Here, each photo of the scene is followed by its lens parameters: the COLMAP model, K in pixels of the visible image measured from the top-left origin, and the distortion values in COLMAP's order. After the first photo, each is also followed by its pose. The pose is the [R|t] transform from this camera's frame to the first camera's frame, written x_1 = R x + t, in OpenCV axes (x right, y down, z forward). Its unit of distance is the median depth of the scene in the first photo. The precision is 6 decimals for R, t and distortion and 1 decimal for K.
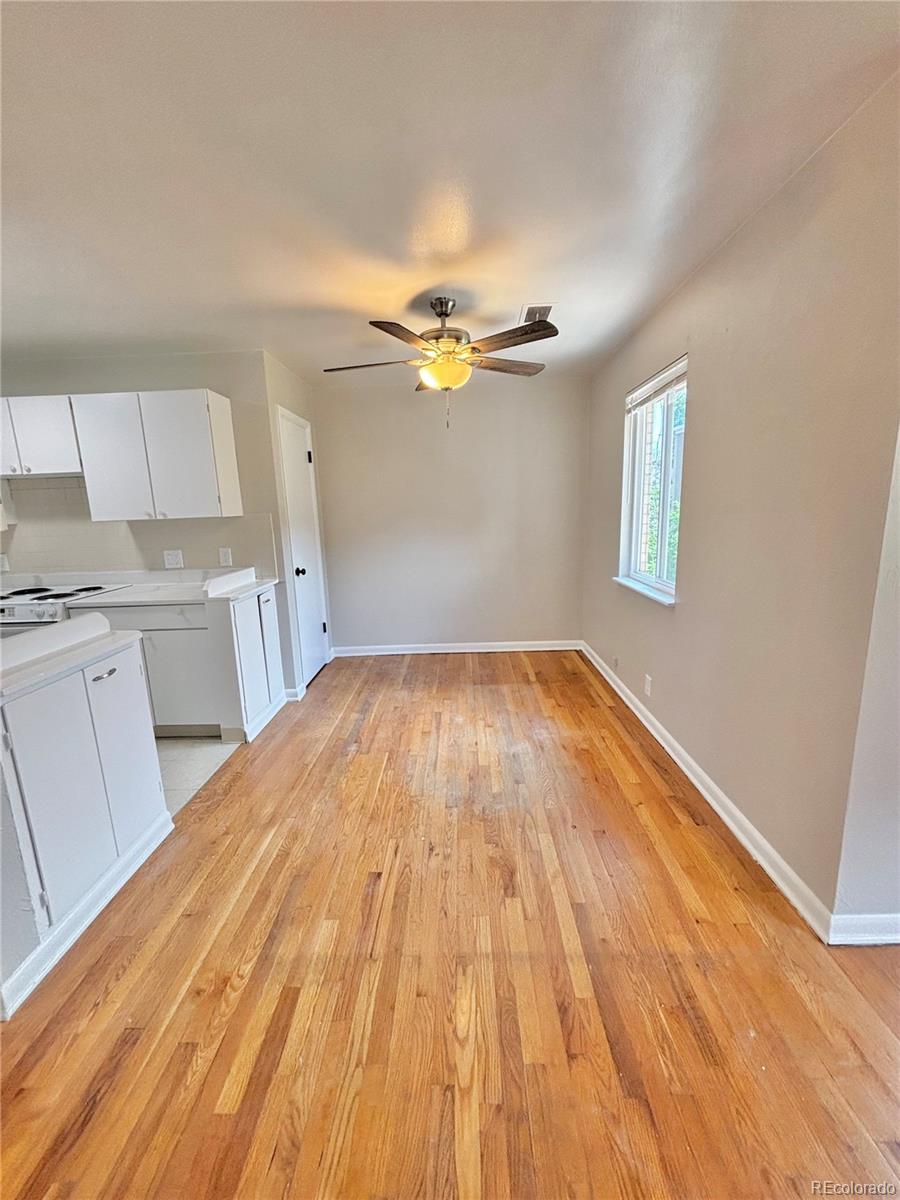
lens RADIAL K [[483.7, 0, 450.0], [0, 483.7, 600.0], [0, 0, 1]] dist [-0.000449, -0.000338]
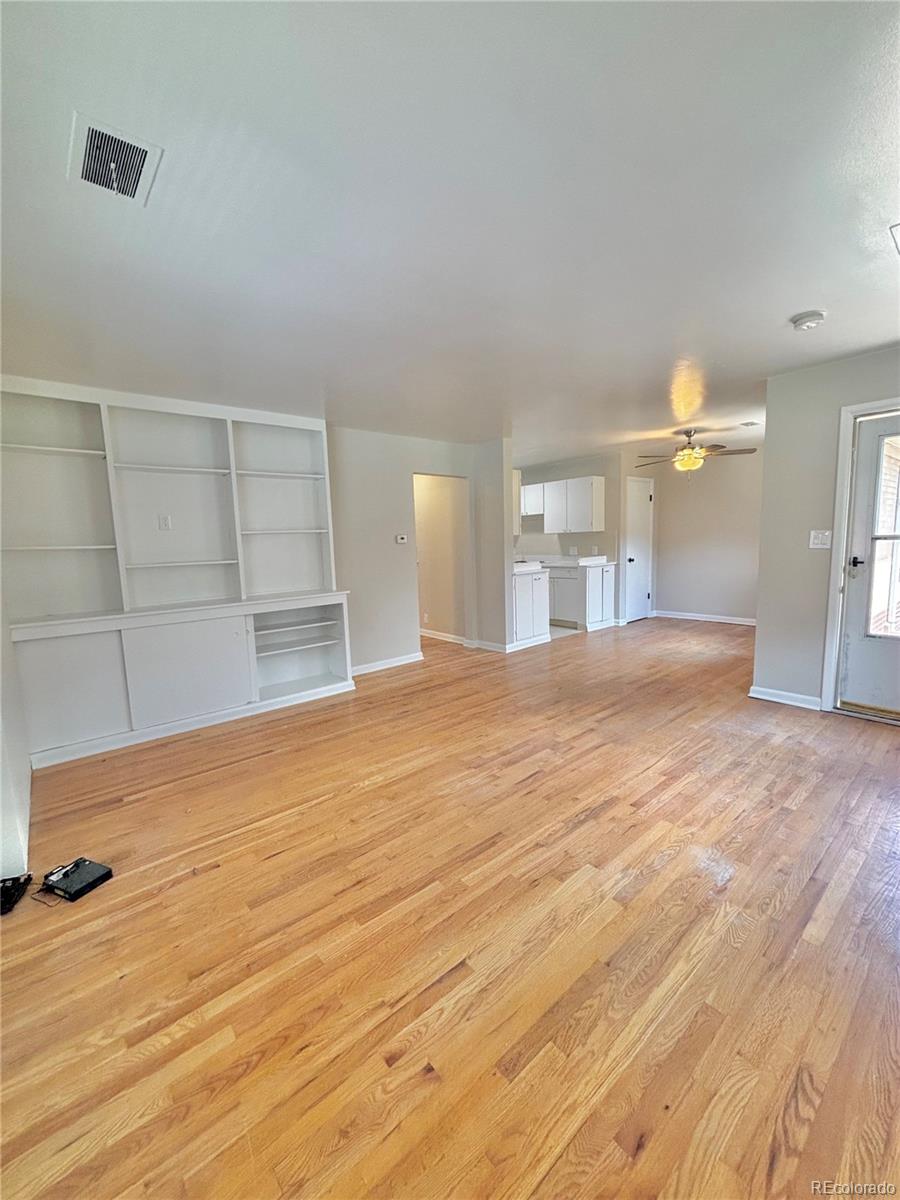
lens RADIAL K [[483.7, 0, 450.0], [0, 483.7, 600.0], [0, 0, 1]] dist [-0.000449, -0.000338]
pose [[0.662155, 0.103335, -0.742208, 0.888496], [-0.128006, 0.991487, 0.023841, 0.195892], [0.738353, 0.079220, 0.669746, -1.075039]]
